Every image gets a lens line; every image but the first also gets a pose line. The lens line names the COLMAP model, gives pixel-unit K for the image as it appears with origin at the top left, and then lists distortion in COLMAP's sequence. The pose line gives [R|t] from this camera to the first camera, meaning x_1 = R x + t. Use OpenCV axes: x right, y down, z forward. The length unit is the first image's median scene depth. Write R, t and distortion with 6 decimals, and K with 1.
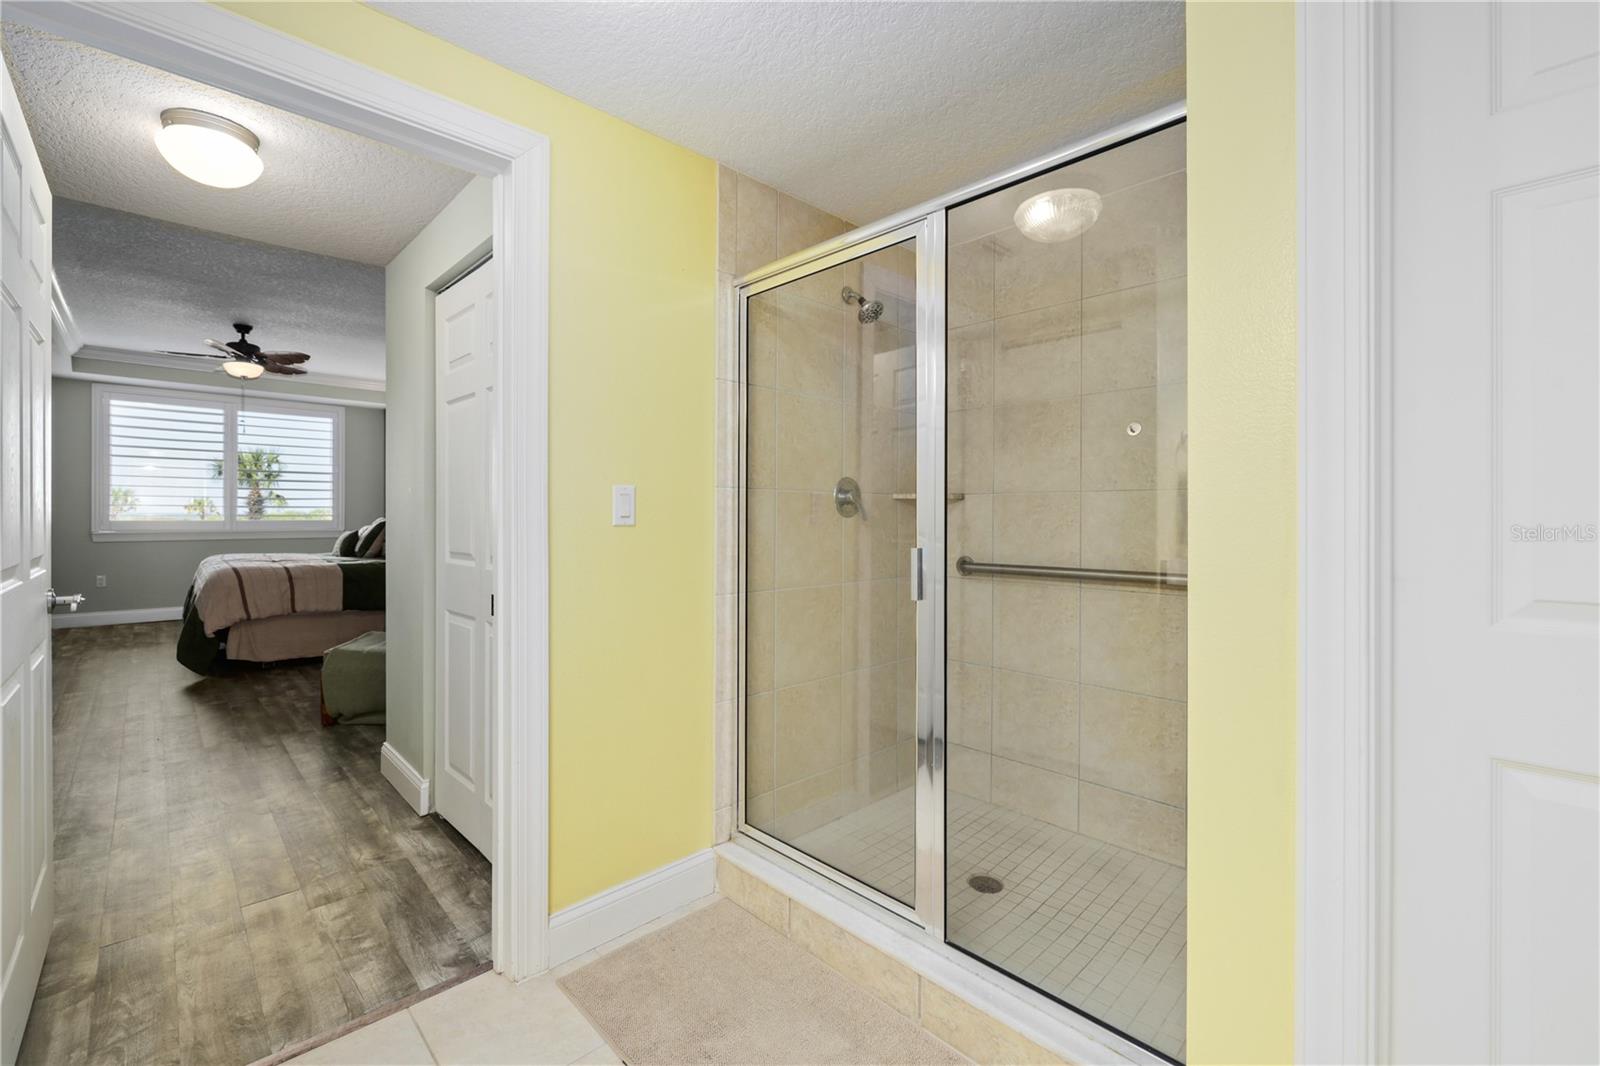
lens RADIAL K [[666.4, 0, 796.7], [0, 666.4, 512.7], [0, 0, 1]] dist [0.000021, 0.000032]
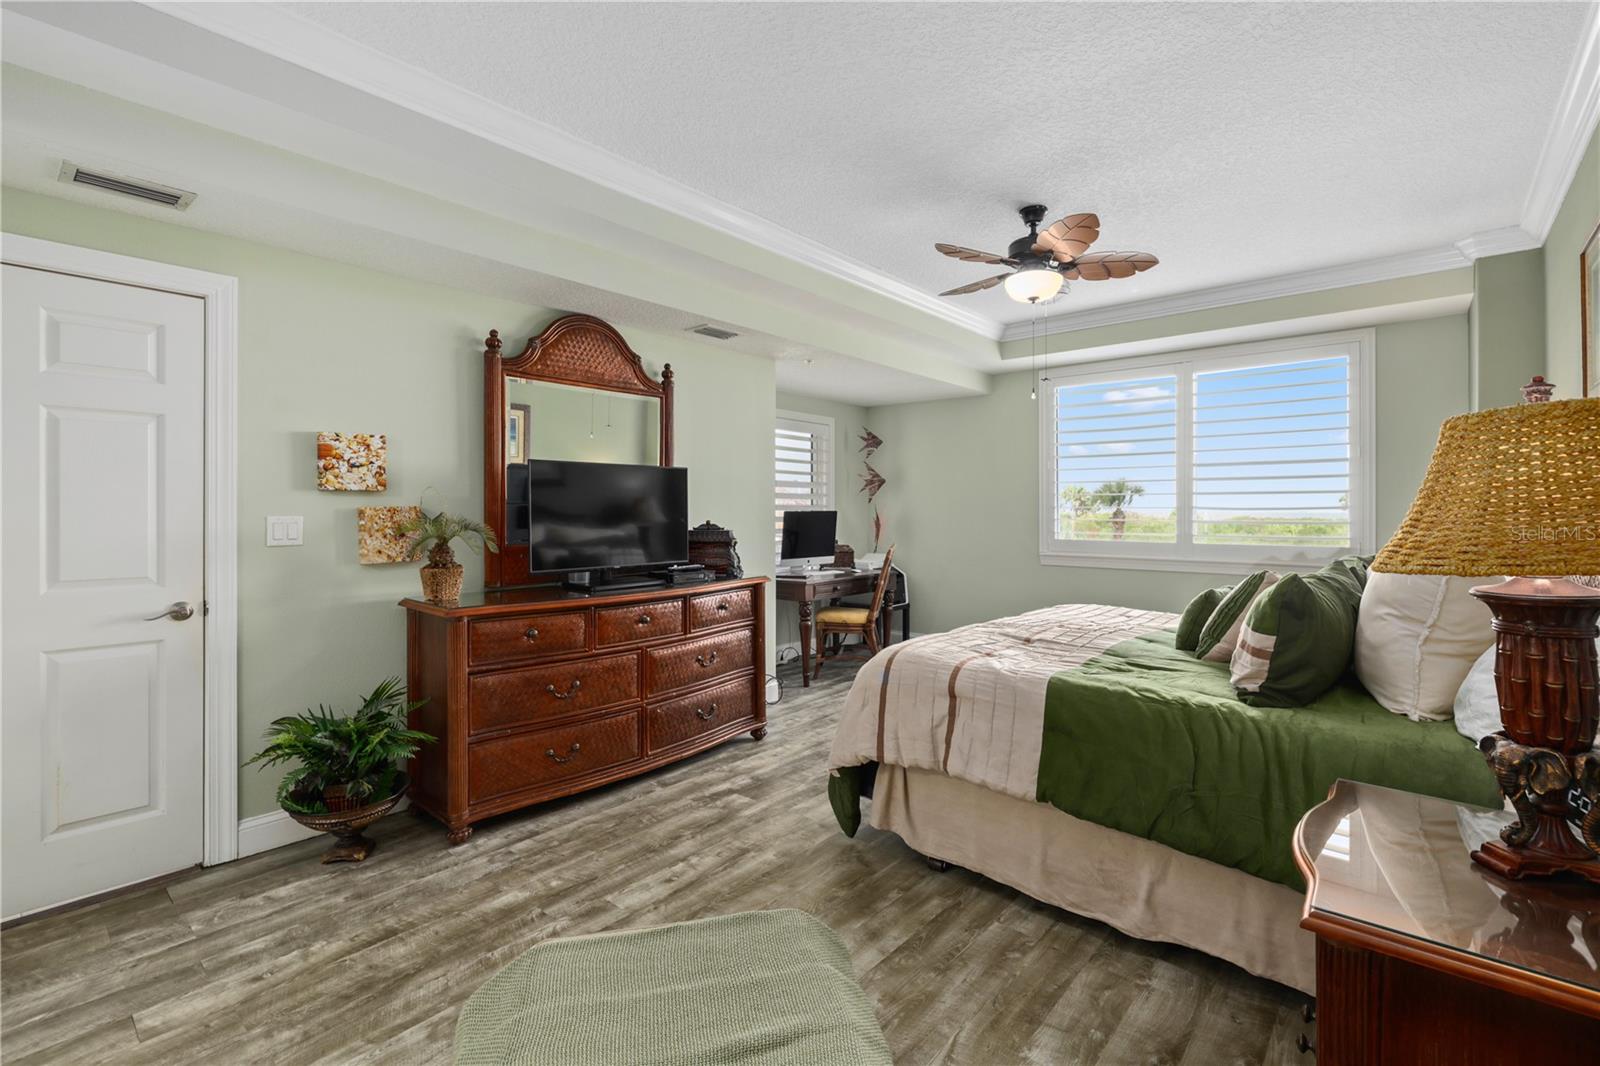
lens RADIAL K [[714.7, 0, 800.6], [0, 714.7, 507.9], [0, 0, 1]] dist [0.003567, 0.000301]
pose [[0.086069, -0.007481, -0.996261, -0.230416], [-0.000151, 0.999972, -0.007522, -0.021889], [0.996289, 0.000798, 0.086066, 0.707427]]
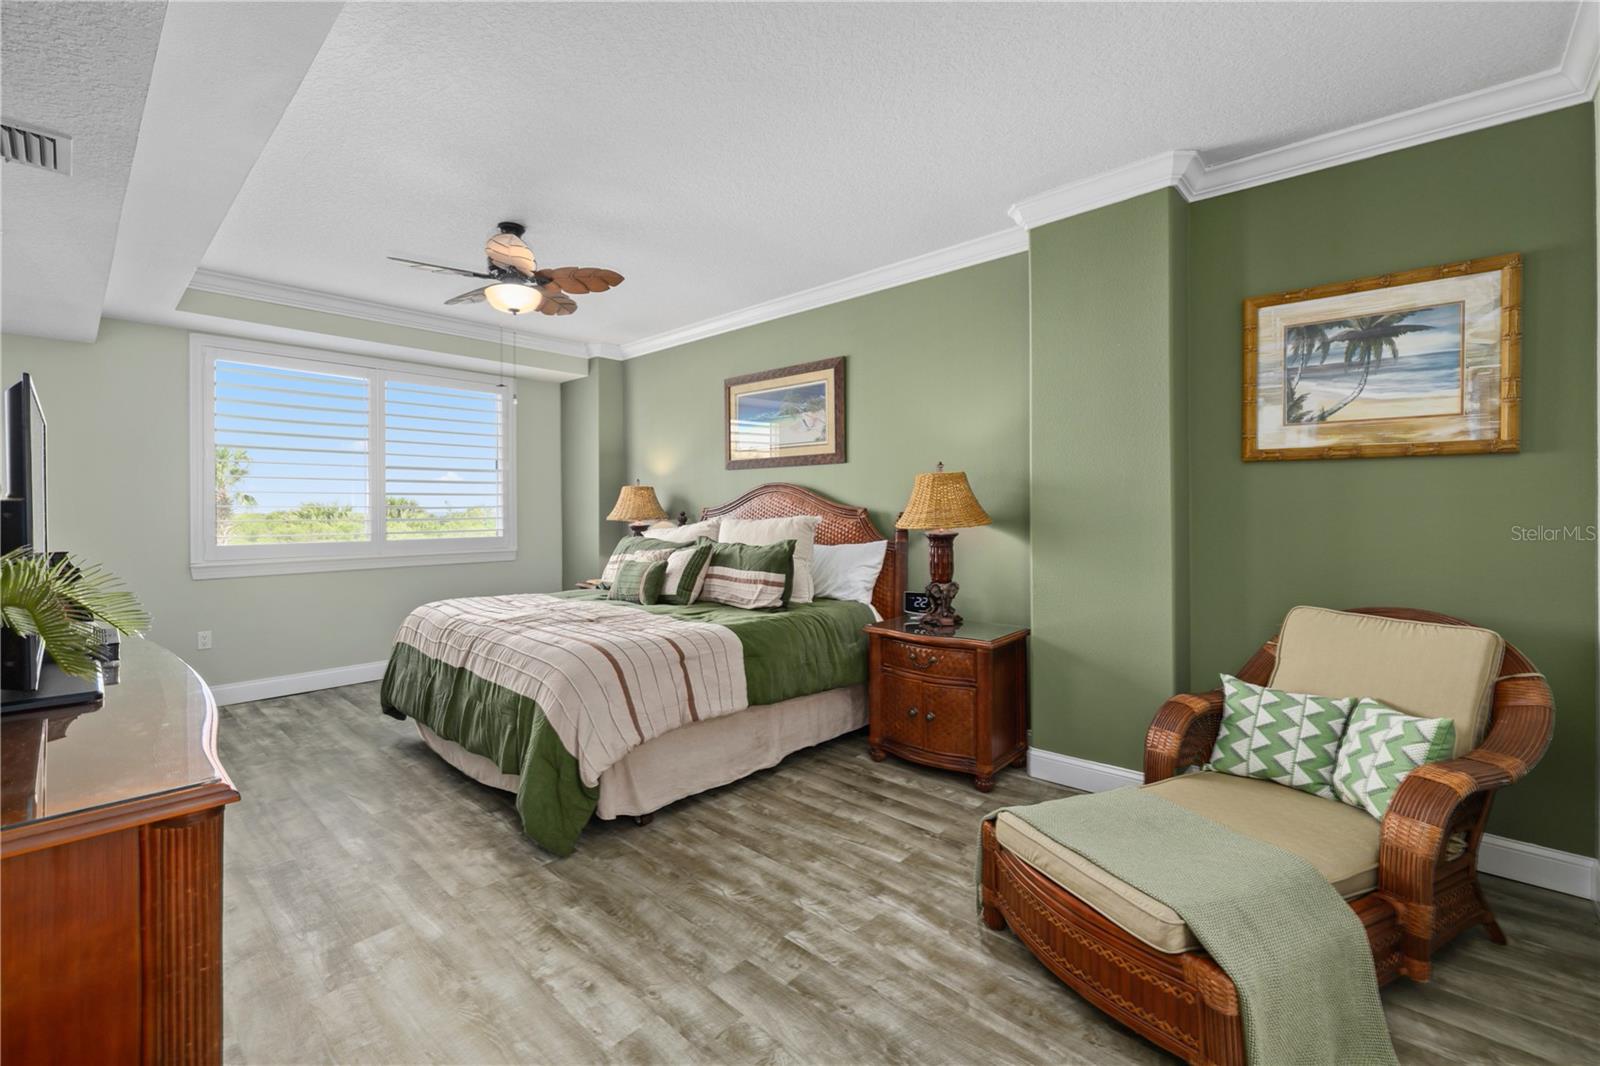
lens RADIAL K [[674.1, 0, 787.3], [0, 674.1, 511.0], [0, 0, 1]] dist [0.001295, 0.000007]
pose [[0.998565, -0.009411, 0.052712, -0.580556], [0.009083, 0.999938, 0.006454, -0.024445], [-0.052769, -0.005966, 0.998589, 0.358624]]
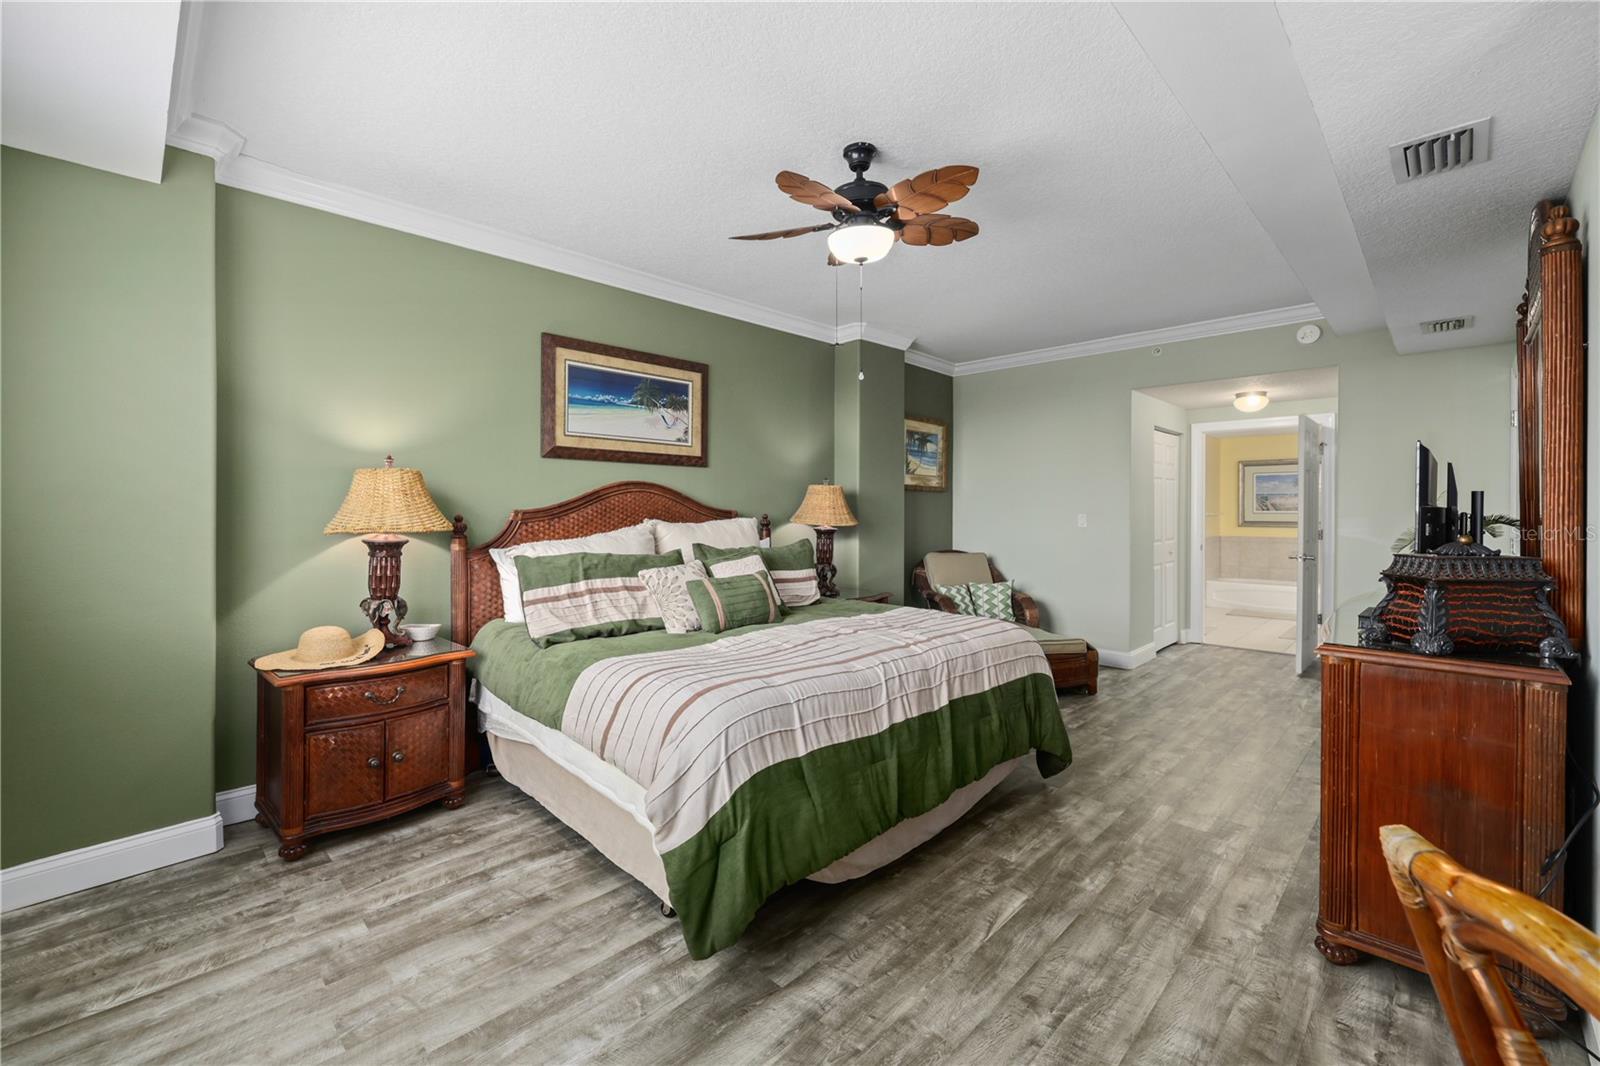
lens RADIAL K [[674.1, 0, 787.3], [0, 674.1, 511.0], [0, 0, 1]] dist [0.001295, 0.000007]
pose [[-0.019370, -0.005650, 0.999796, -1.230309], [-0.001598, 0.999983, 0.005620, -0.026250], [-0.999811, -0.001489, -0.019378, 0.998020]]
